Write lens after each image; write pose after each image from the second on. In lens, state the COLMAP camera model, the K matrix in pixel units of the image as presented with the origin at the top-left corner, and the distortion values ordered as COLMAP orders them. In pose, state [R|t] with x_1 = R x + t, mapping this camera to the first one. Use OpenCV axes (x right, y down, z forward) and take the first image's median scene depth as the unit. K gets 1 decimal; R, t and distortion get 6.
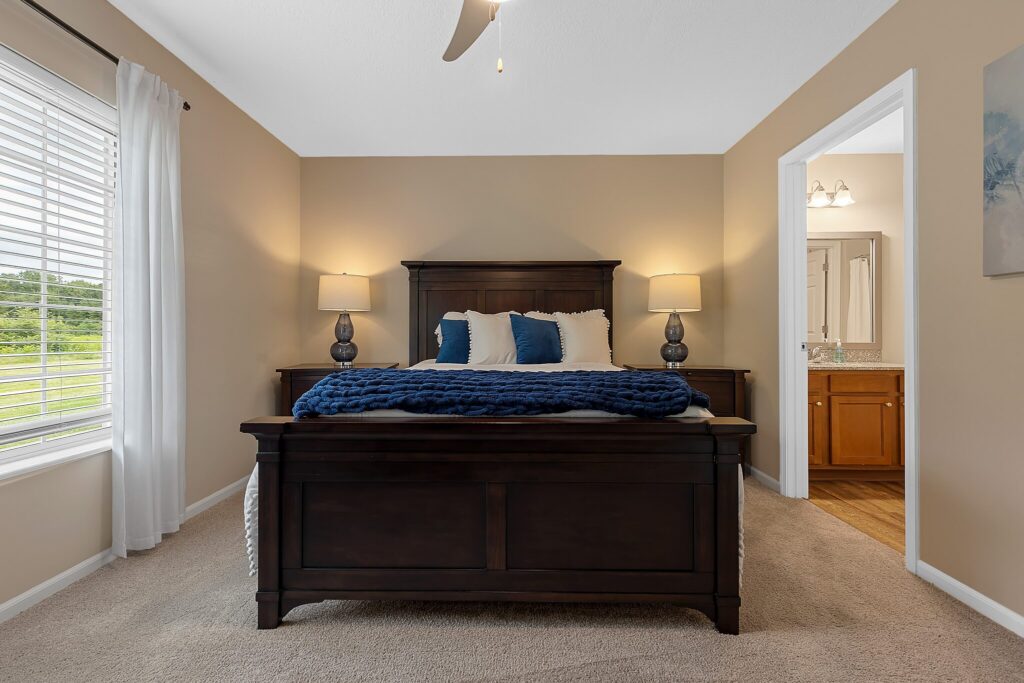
lens RADIAL K [[464.6, 0, 510.2], [0, 464.6, 335.2], [0, 0, 1]] dist [0.005057, -0.002514]
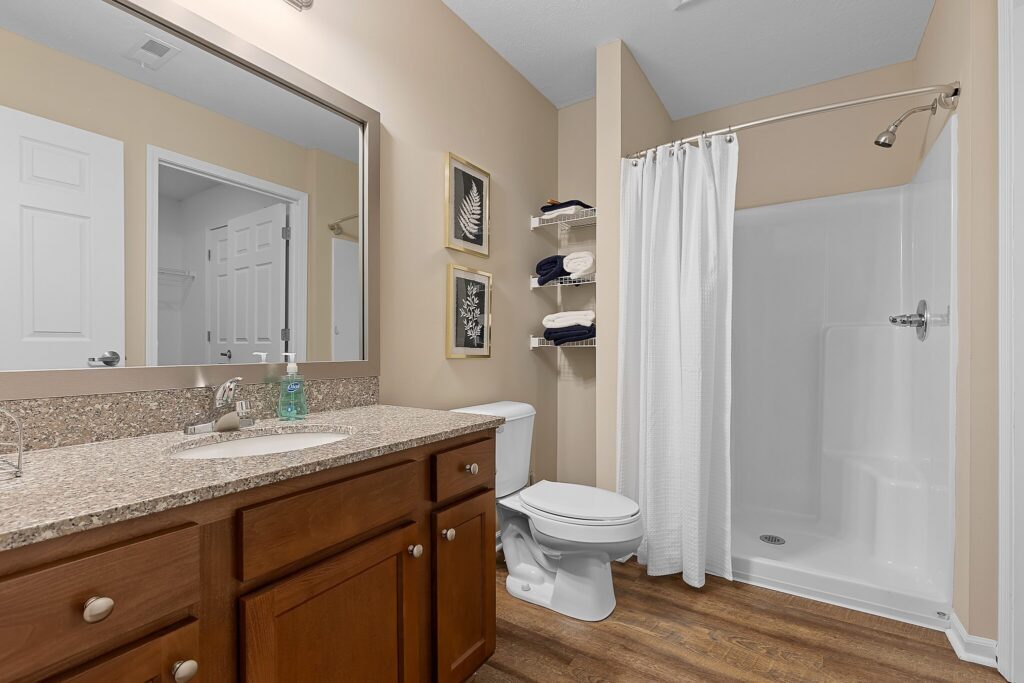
lens RADIAL K [[464.6, 0, 506.9], [0, 464.6, 348.5], [0, 0, 1]] dist [0.005057, -0.002514]
pose [[0.533853, -0.002845, 0.845572, 0.482738], [-0.003169, 0.999981, 0.005365, 0.001196], [-0.845571, -0.005544, 0.533834, 0.655284]]
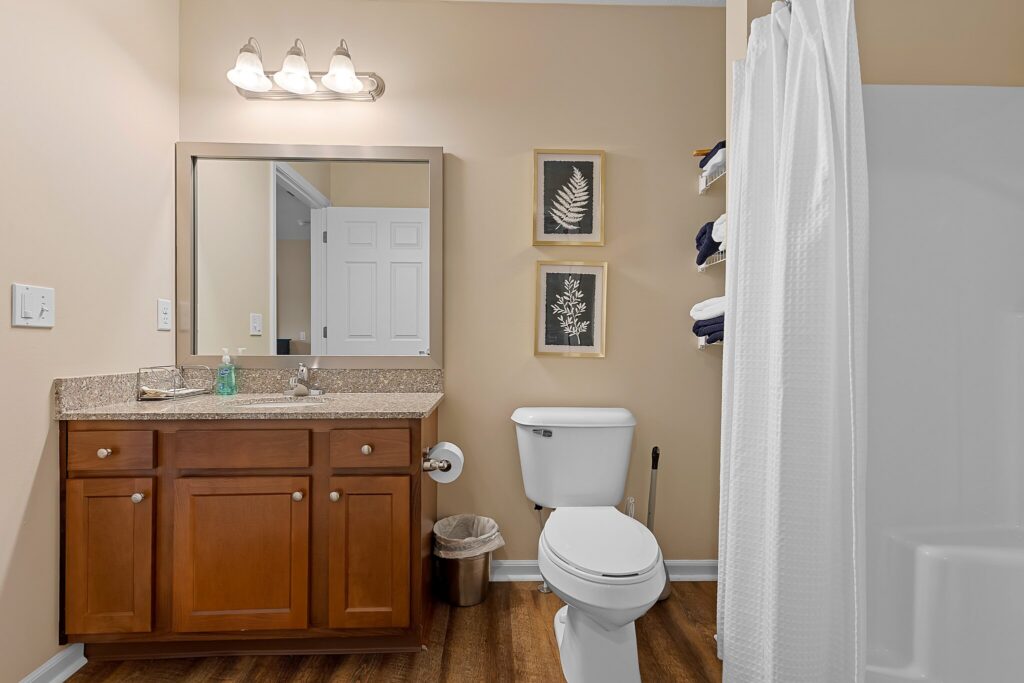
lens RADIAL K [[464.6, 0, 512.4], [0, 464.6, 346.1], [0, 0, 1]] dist [0.005057, -0.002514]
pose [[0.998558, 0.002201, 0.053646, 0.850059], [-0.002587, 0.999971, 0.007131, 0.000522], [-0.053628, -0.007260, 0.998535, 0.463640]]
